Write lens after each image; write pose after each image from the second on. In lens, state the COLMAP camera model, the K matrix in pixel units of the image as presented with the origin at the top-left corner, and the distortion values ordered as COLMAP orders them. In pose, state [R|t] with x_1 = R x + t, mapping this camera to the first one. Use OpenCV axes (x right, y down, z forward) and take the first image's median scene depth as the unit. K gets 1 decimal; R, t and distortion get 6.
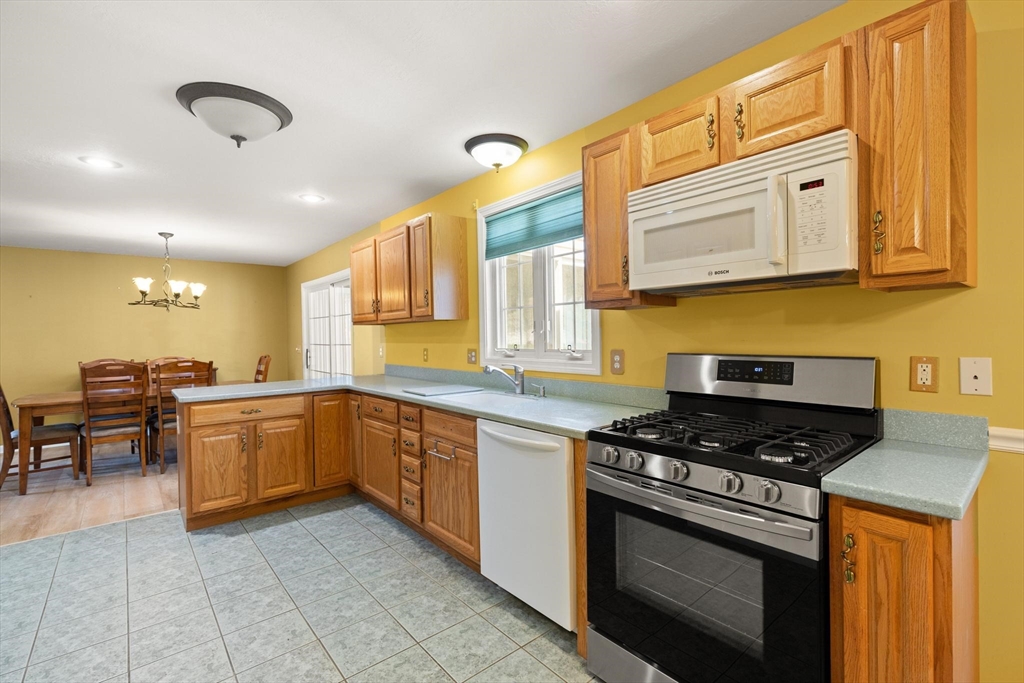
lens RADIAL K [[456.4, 0, 517.1], [0, 456.4, 342.0], [0, 0, 1]] dist [0.001333, -0.000007]
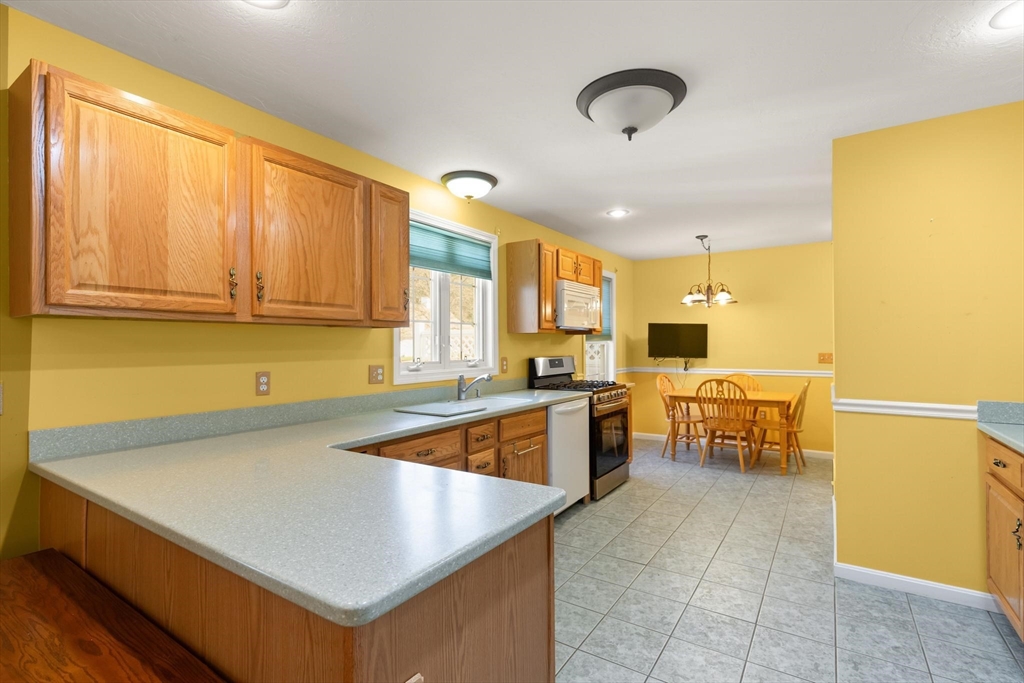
lens RADIAL K [[477.8, 0, 509.9], [0, 477.8, 346.0], [0, 0, 1]] dist [0.001051, -0.000237]
pose [[-0.265388, 0.017639, 0.963980, -1.099067], [0.025939, 0.999601, -0.011150, -0.003641], [-0.963793, 0.022045, -0.265740, 1.122789]]
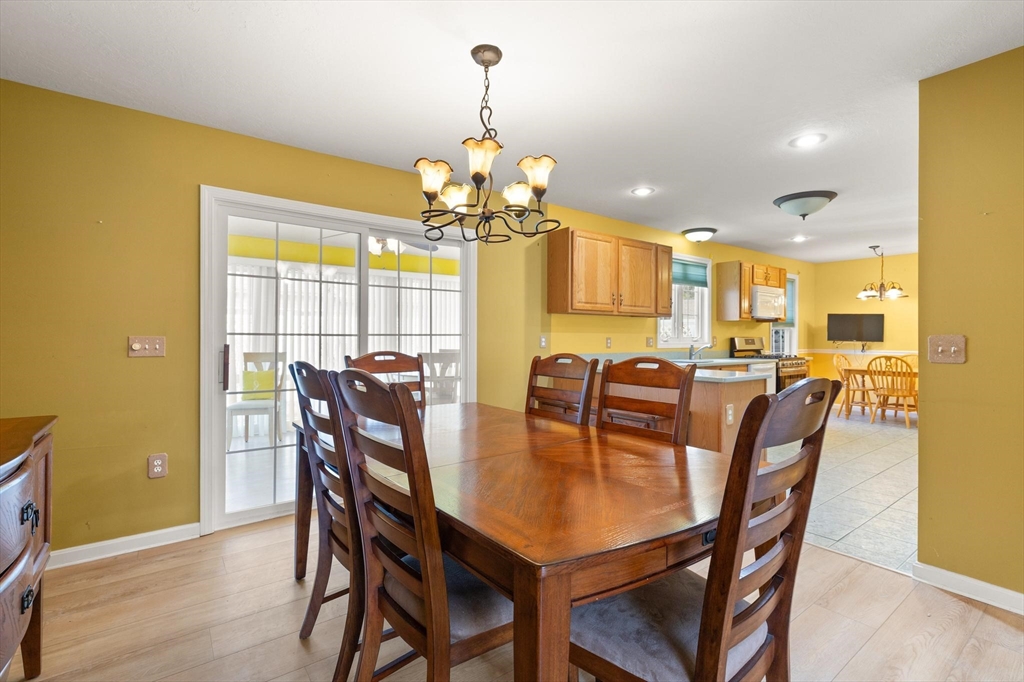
lens RADIAL K [[467.1, 0, 511.8], [0, 467.1, 338.3], [0, 0, 1]] dist [0.000342, -0.000213]
pose [[0.070388, 0.014459, 0.997415, -1.891478], [0.011084, 0.999822, -0.015276, 0.041844], [-0.997458, 0.012130, 0.070215, 1.517683]]
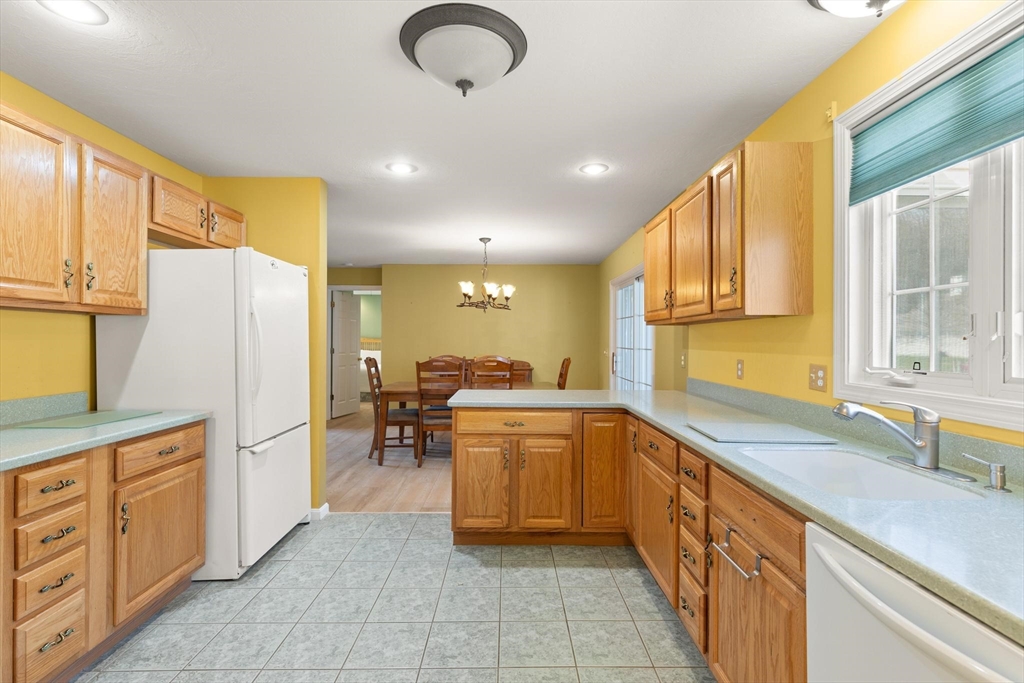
lens RADIAL K [[478.5, 0, 513.8], [0, 478.5, 338.4], [0, 0, 1]] dist [0.007773, -0.000756]
pose [[0.765937, 0.017705, -0.642672, -0.003727], [-0.027425, 0.999611, -0.005147, -0.005638], [0.642331, 0.021567, 0.766124, 0.319234]]
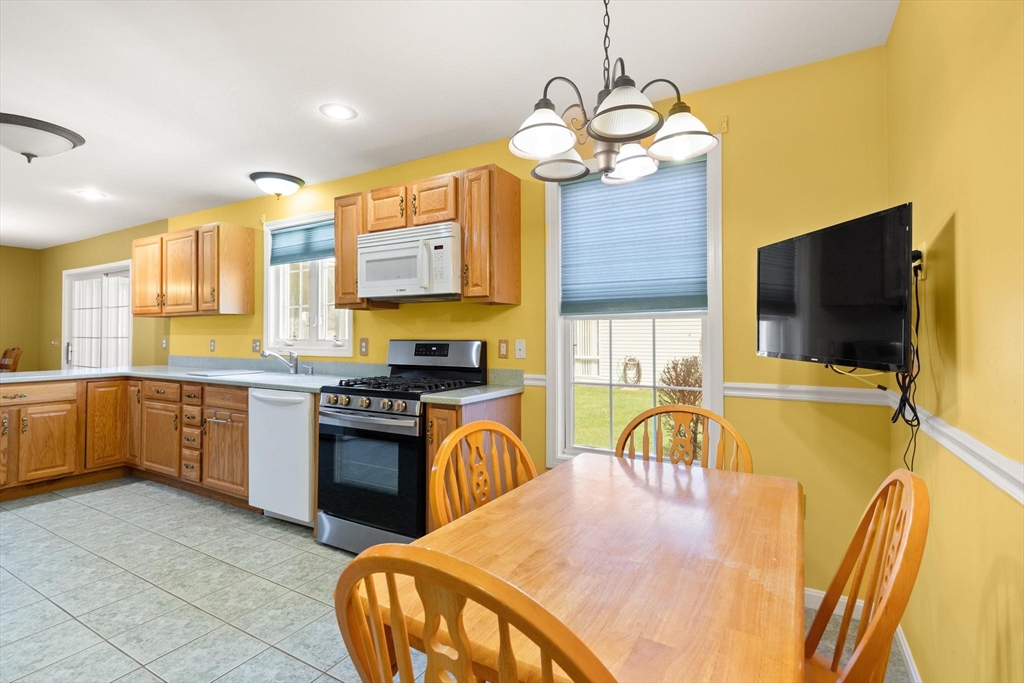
lens RADIAL K [[477.2, 0, 516.1], [0, 477.2, 330.0], [0, 0, 1]] dist [-0.001248, -0.000868]
pose [[0.940707, 0.020491, 0.338600, 0.127694], [-0.010115, 0.999425, -0.032378, 0.026696], [-0.339068, 0.027033, 0.940373, -0.432051]]
